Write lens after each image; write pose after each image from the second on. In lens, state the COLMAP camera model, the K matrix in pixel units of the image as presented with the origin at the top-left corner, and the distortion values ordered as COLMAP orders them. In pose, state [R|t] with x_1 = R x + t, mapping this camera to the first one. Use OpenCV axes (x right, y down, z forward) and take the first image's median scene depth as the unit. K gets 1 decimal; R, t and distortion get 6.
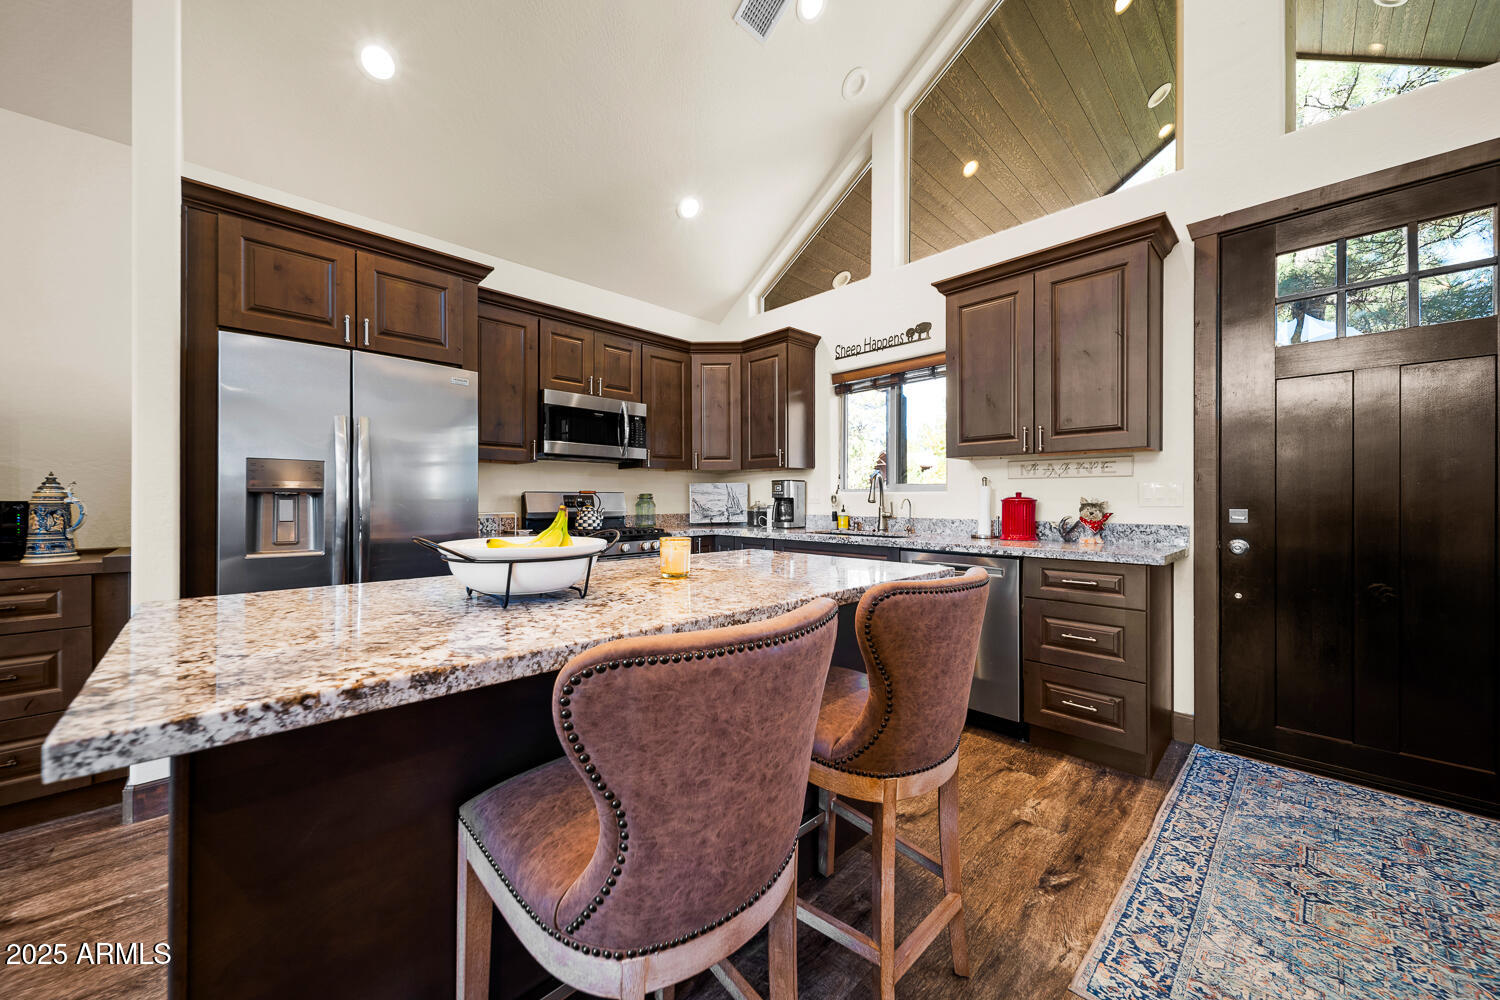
lens RADIAL K [[534.3, 0, 740.5], [0, 534.3, 499.5], [0, 0, 1]] dist [0.002390, 0.000014]
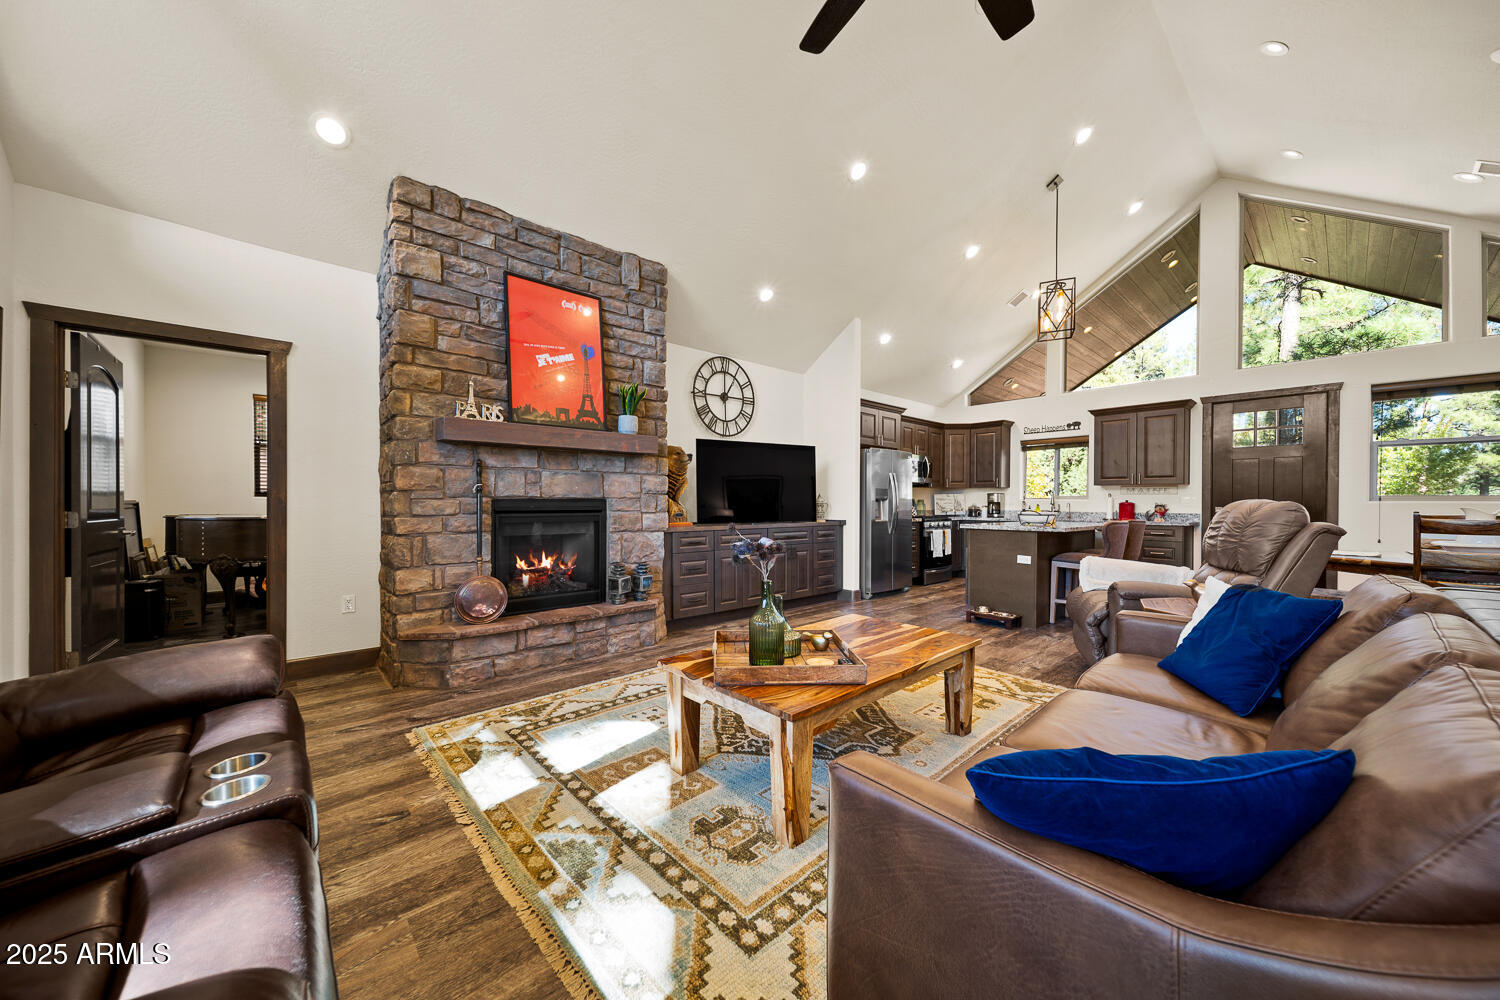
lens RADIAL K [[534.3, 0, 729.3], [0, 534.3, 505.9], [0, 0, 1]] dist [0.002390, 0.000014]
pose [[0.999018, 0.007119, -0.043740, -0.950367], [-0.007026, 0.999973, 0.002285, 0.015885], [0.043755, -0.001975, 0.999040, -1.211018]]
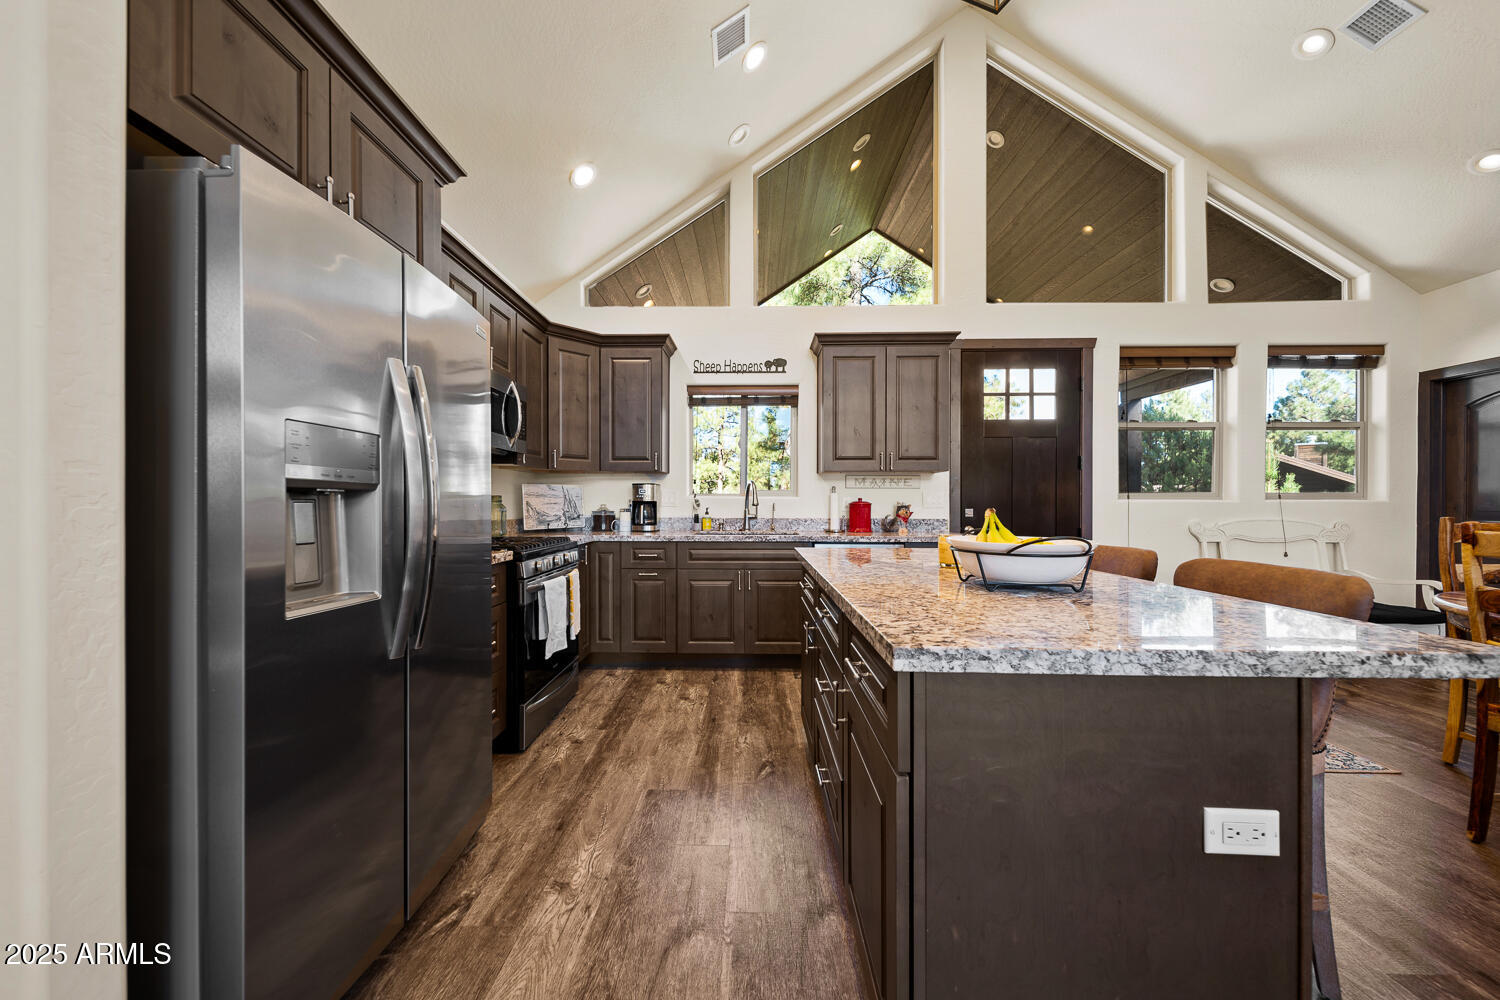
lens RADIAL K [[534.3, 0, 737.9], [0, 534.3, 505.6], [0, 0, 1]] dist [0.002390, 0.000014]
pose [[0.708526, 0.000448, 0.705685, -0.576405], [-0.000625, 1.000000, -0.000007, 0.005492], [-0.705685, -0.000436, 0.708526, 0.196346]]
